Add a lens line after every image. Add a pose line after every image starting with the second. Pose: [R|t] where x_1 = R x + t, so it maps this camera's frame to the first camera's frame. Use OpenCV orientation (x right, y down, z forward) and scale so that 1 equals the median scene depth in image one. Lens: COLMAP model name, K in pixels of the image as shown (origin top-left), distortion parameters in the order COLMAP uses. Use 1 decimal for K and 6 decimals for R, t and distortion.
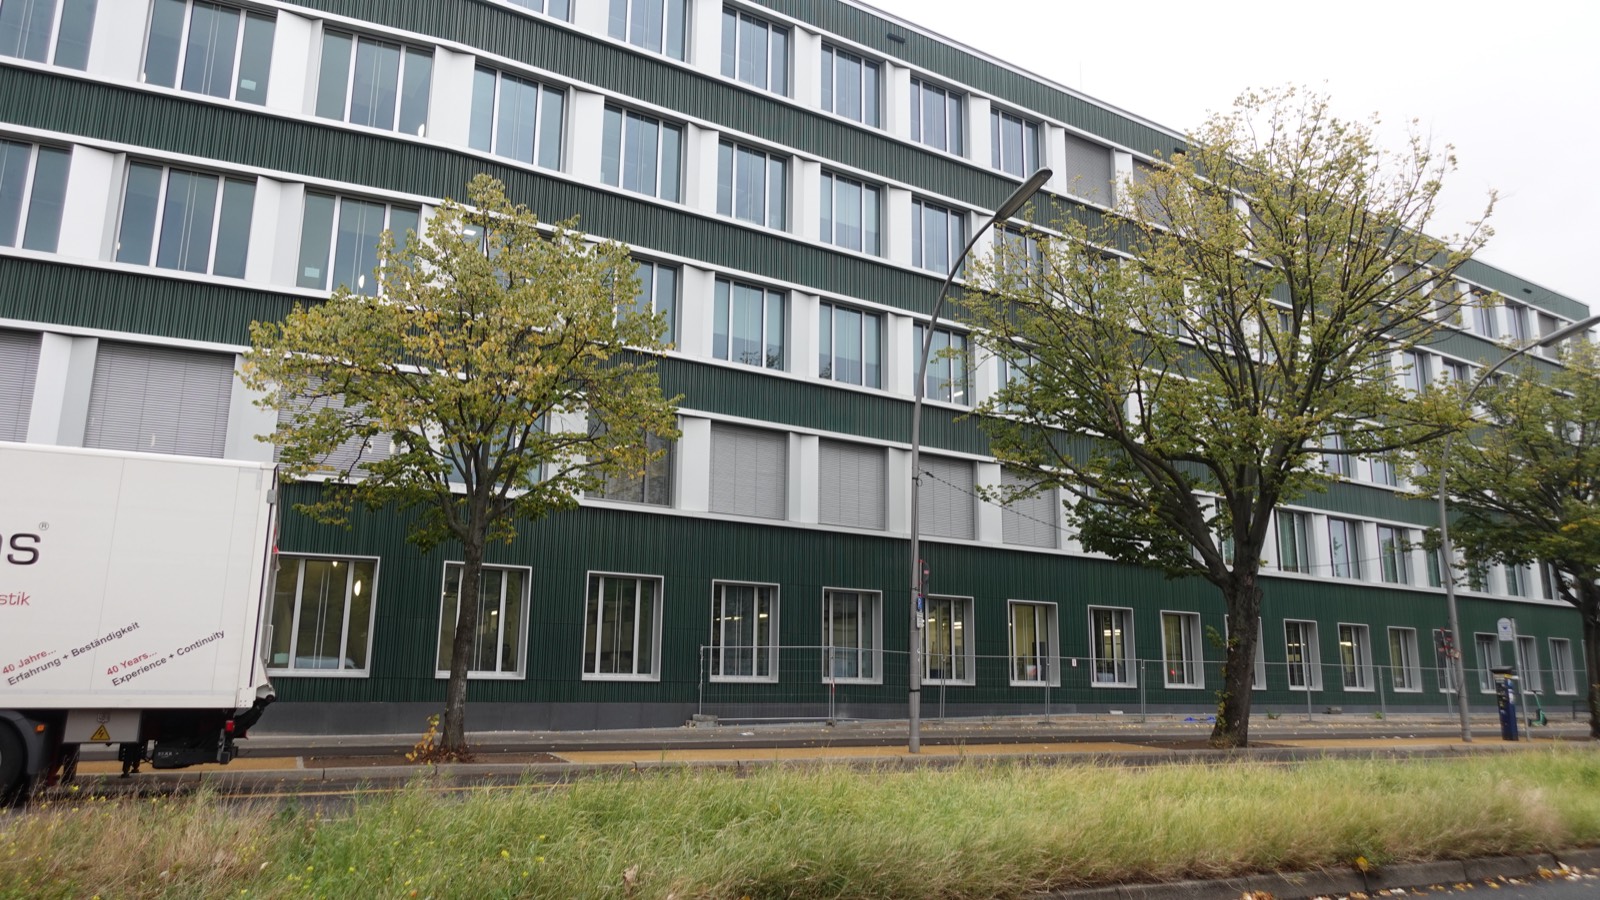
lens RADIAL K [[1106.4, 0, 808.6], [0, 1106.4, 446.6], [0, 0, 1]] dist [0.007669, -0.000464]
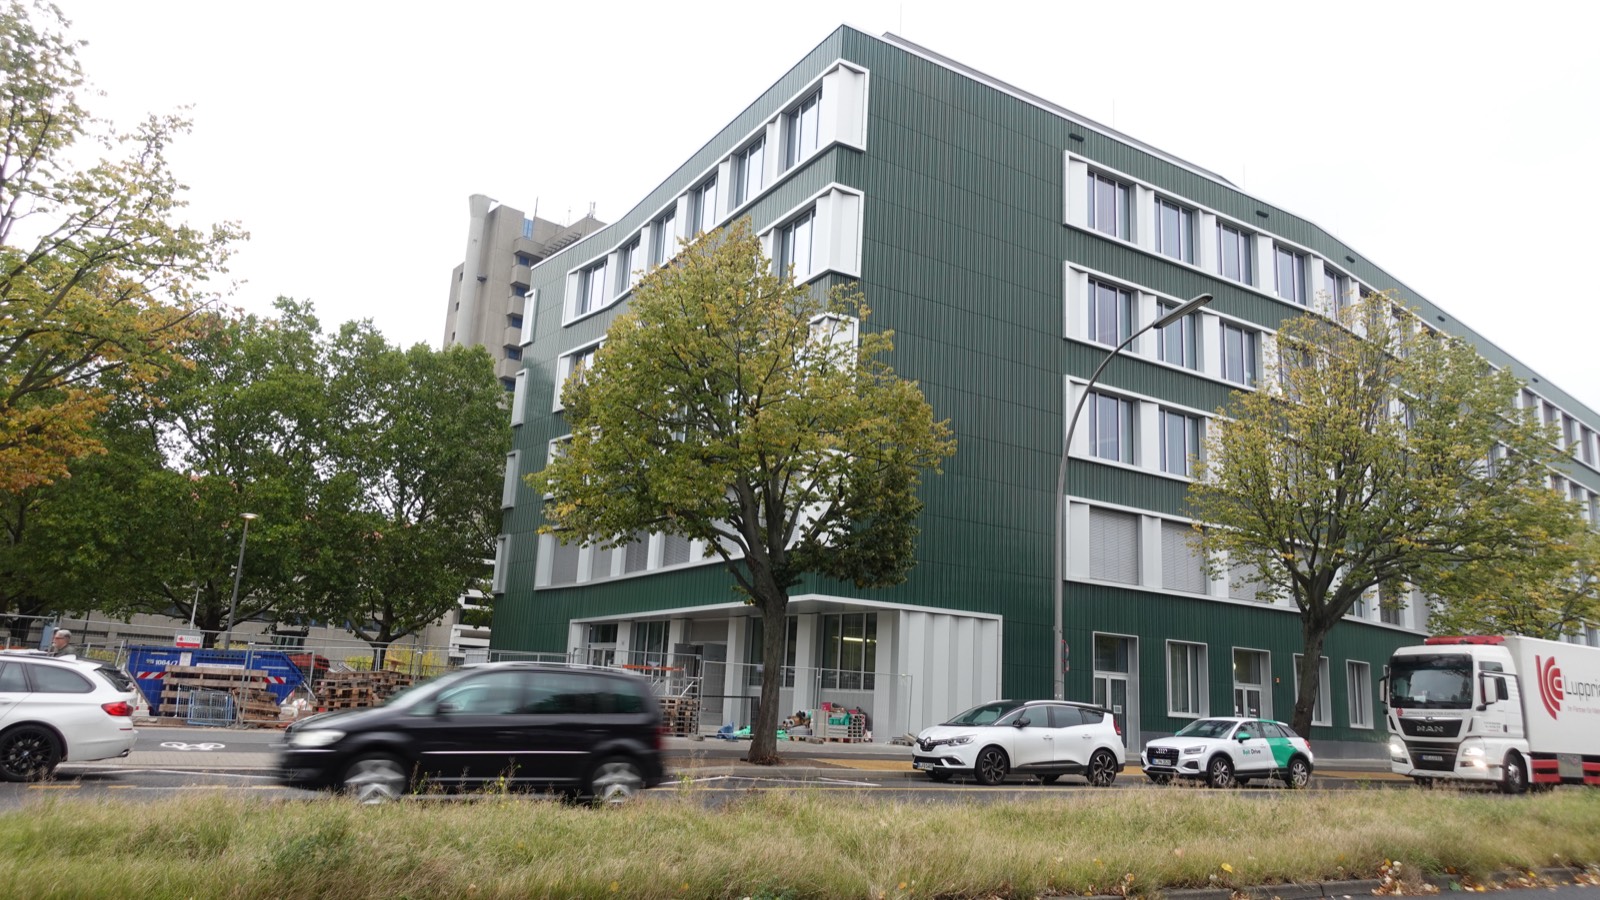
lens RADIAL K [[1078.1, 0, 772.2], [0, 1078.1, 455.7], [0, 0, 1]] dist [0.008691, 0.001324]
pose [[0.998491, 0.033218, -0.043735, -0.659049], [-0.033571, 0.999409, -0.007361, -0.097785], [0.043464, 0.008818, 0.999016, -0.415400]]
